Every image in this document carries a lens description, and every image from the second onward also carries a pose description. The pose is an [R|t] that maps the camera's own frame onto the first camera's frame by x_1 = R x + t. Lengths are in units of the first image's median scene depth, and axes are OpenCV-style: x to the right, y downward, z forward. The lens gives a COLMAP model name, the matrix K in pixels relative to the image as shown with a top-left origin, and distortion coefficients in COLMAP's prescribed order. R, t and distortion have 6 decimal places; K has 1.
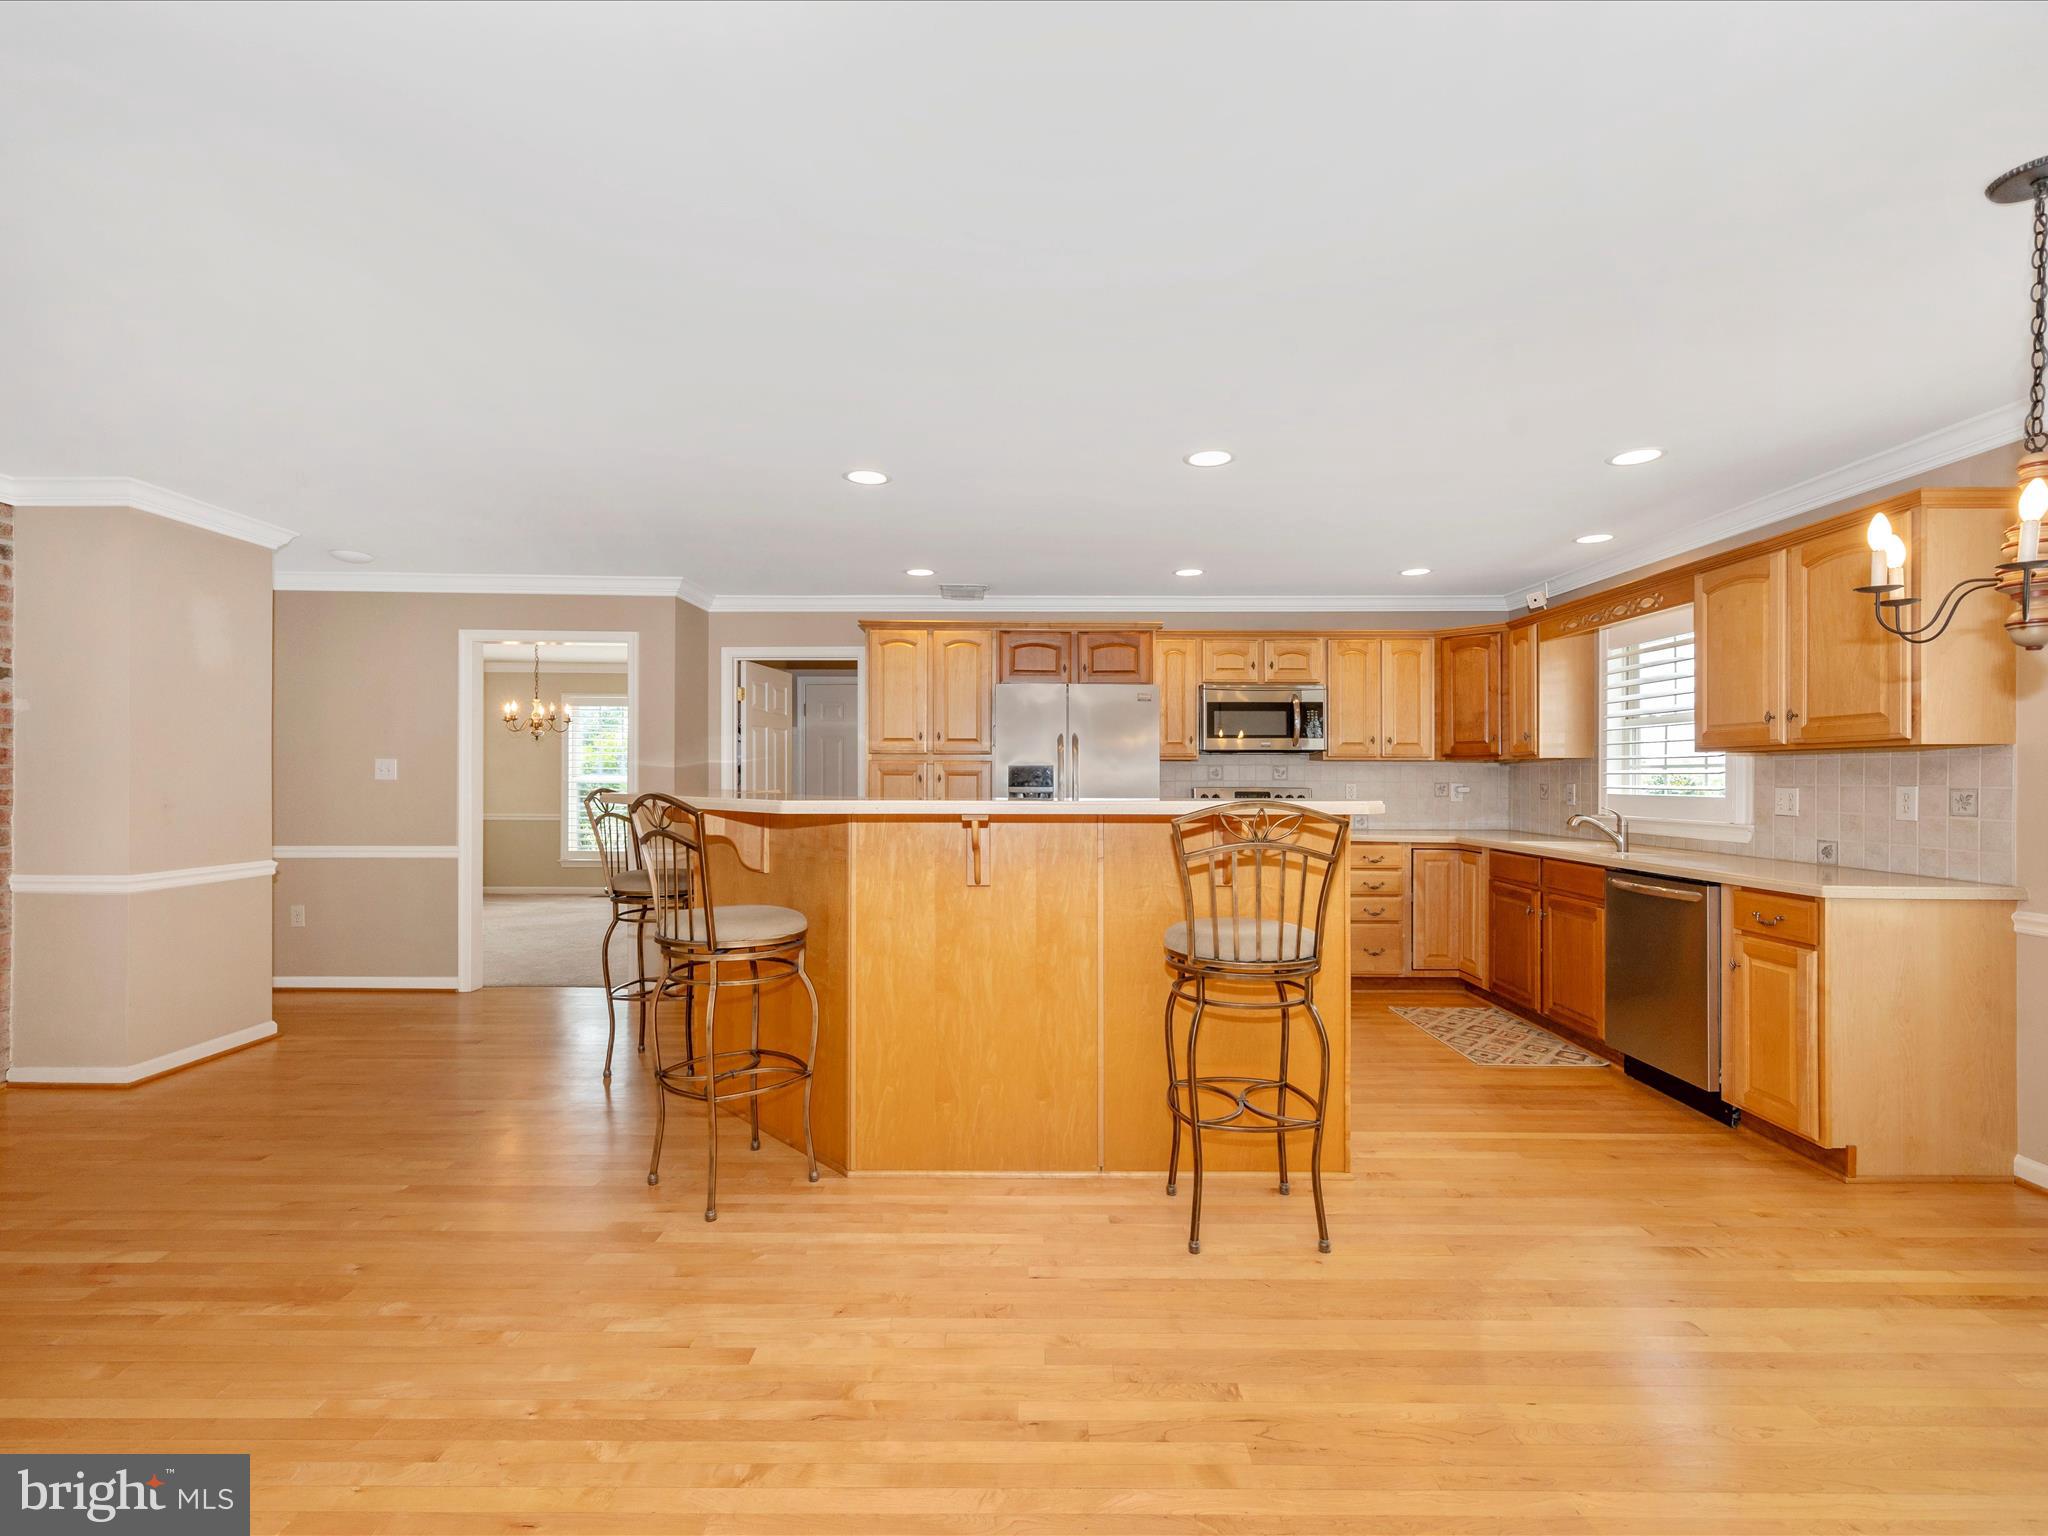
lens RADIAL K [[922.9, 0, 1021.2], [0, 922.9, 802.3], [0, 0, 1]] dist [-0.003279, 0.000281]
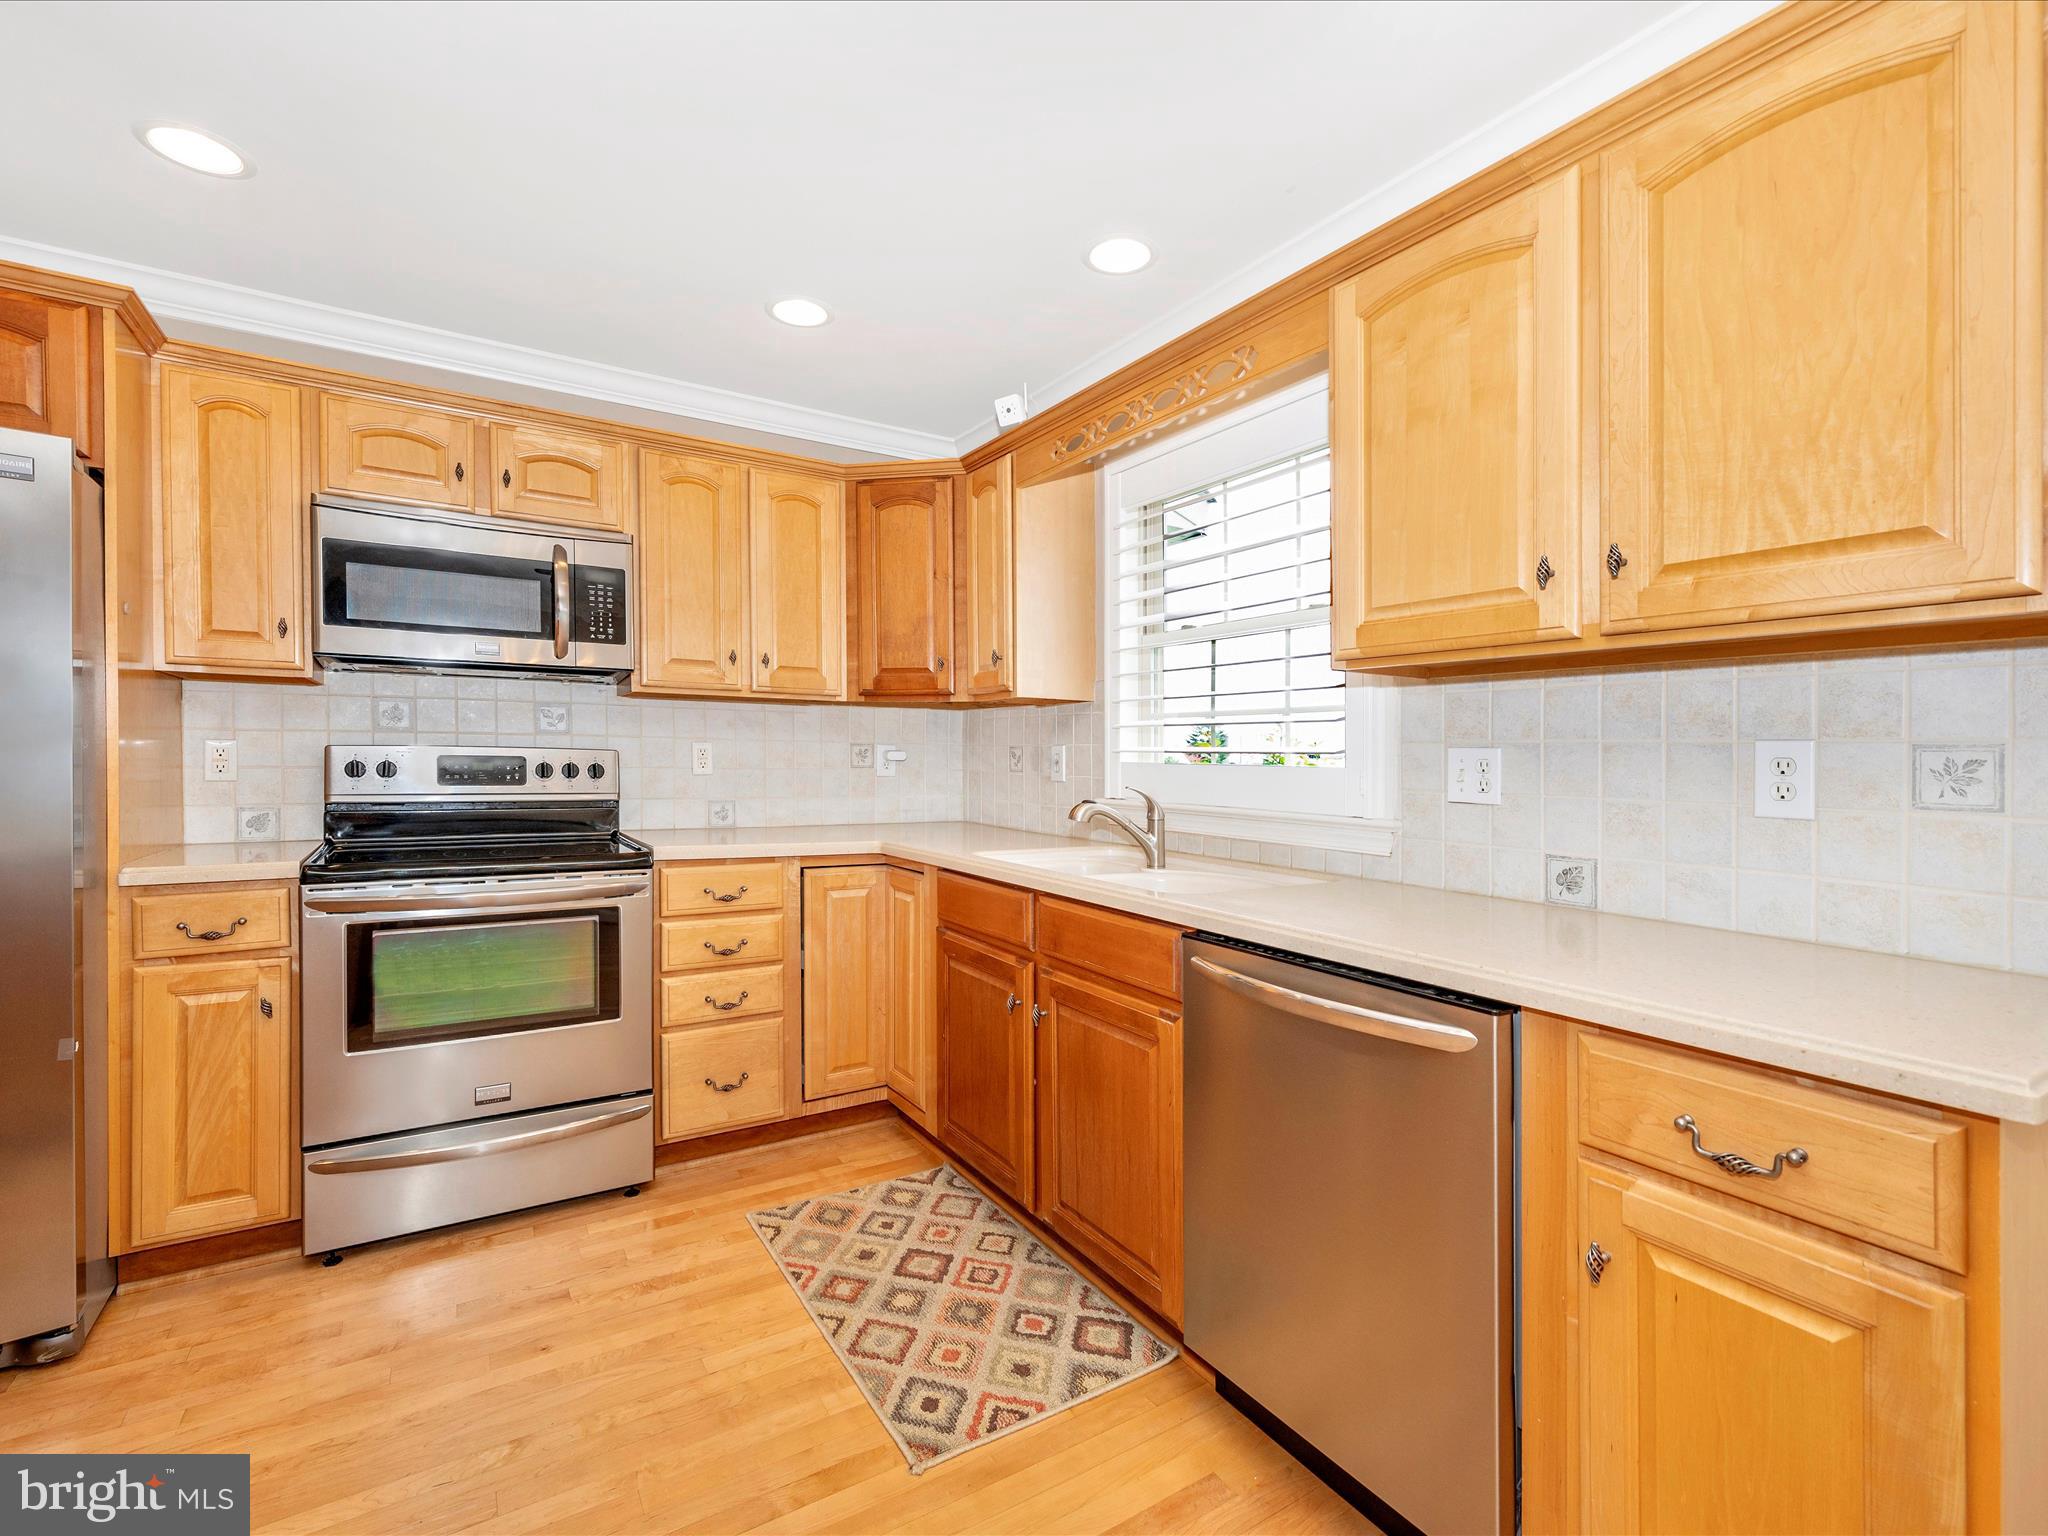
lens RADIAL K [[922.9, 0, 1026.1], [0, 922.9, 754.6], [0, 0, 1]] dist [-0.003279, 0.000281]
pose [[0.840357, 0.005912, 0.542000, 0.305032], [0.005165, 0.999808, -0.018914, -0.002943], [-0.542008, 0.018694, 0.840165, 0.608640]]
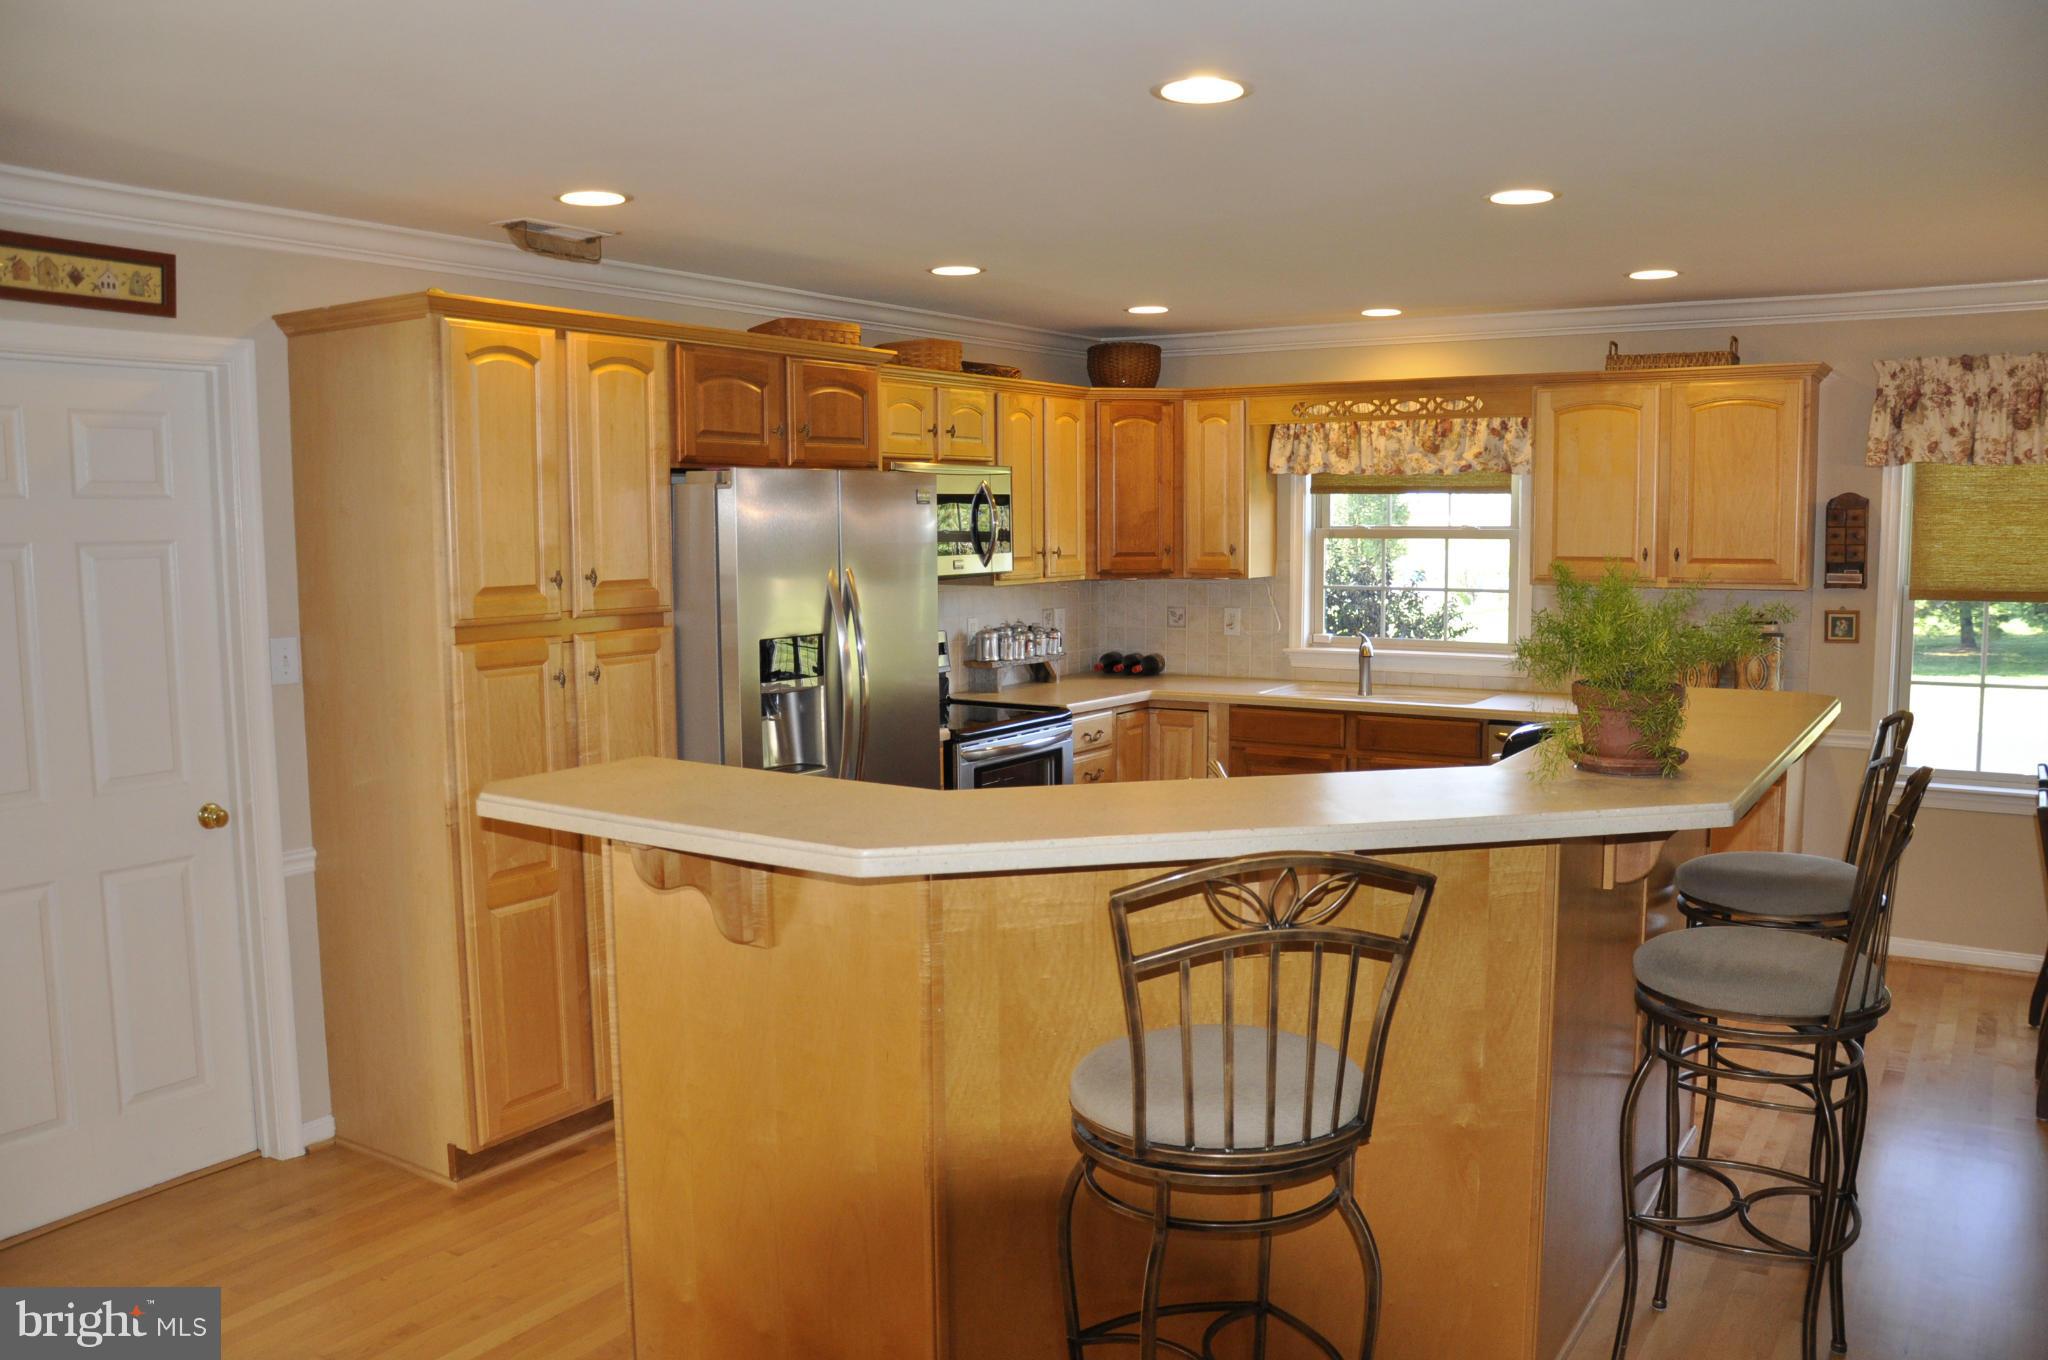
lens RADIAL K [[1631.1, 0, 1010.3], [0, 1631.1, 687.5], [0, 0, 1]] dist [-0.118727, -0.004216]
pose [[0.531528, -0.094426, 0.841761, -0.777284], [0.031777, 0.995290, 0.091583, -0.100660], [-0.846445, -0.021931, 0.532025, 0.519980]]
